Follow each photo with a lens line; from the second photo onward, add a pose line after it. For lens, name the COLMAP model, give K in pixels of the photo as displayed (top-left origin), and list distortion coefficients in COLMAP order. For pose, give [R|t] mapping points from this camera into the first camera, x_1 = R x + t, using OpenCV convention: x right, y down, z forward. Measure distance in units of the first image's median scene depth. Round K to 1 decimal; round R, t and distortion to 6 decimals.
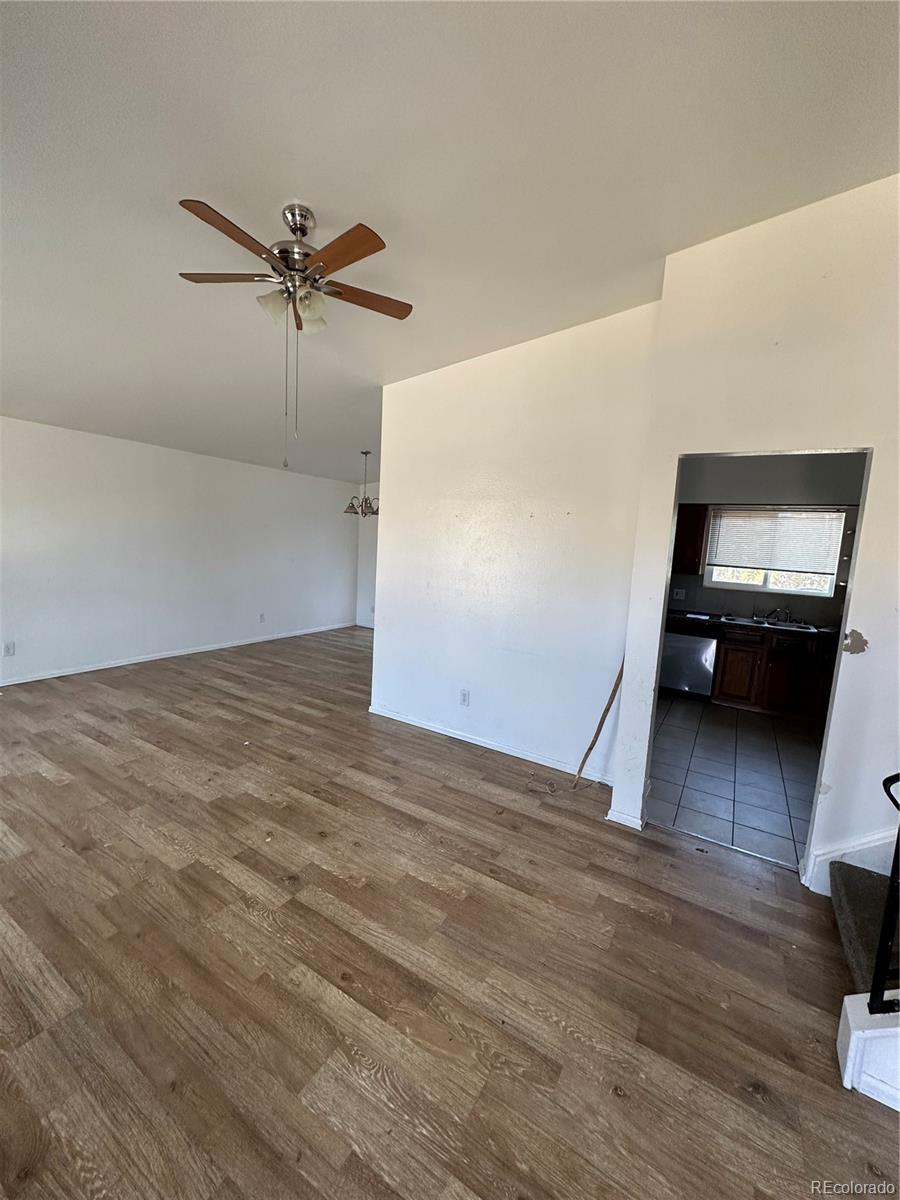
lens RADIAL K [[481.4, 0, 445.6], [0, 481.4, 596.1], [0, 0, 1]] dist [0.000626, -0.000026]
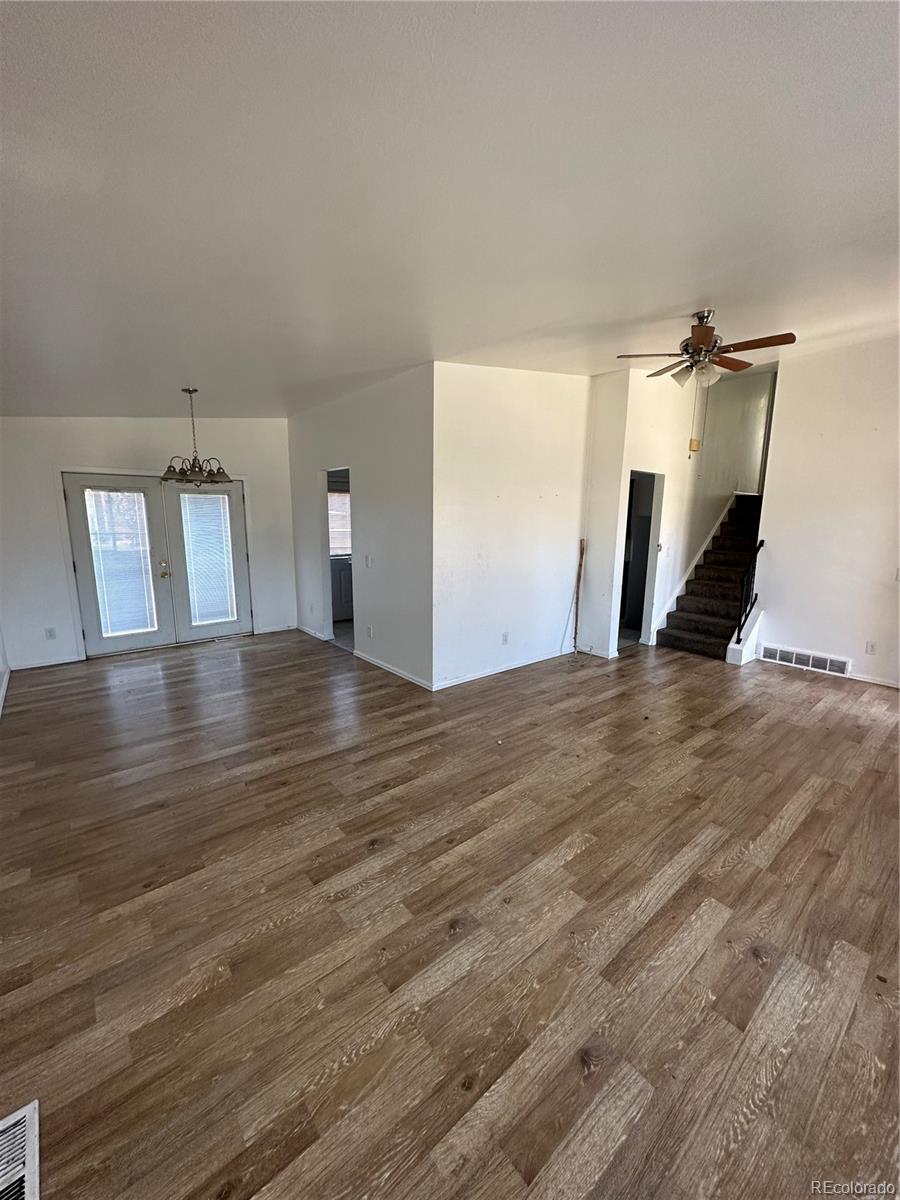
lens RADIAL K [[481.4, 0, 445.3], [0, 481.4, 602.3], [0, 0, 1]] dist [0.000626, -0.000026]
pose [[0.314913, -0.224115, 0.922281, -1.202142], [0.114957, 0.973574, 0.197328, -0.162002], [-0.942133, 0.043881, 0.332354, 0.723557]]
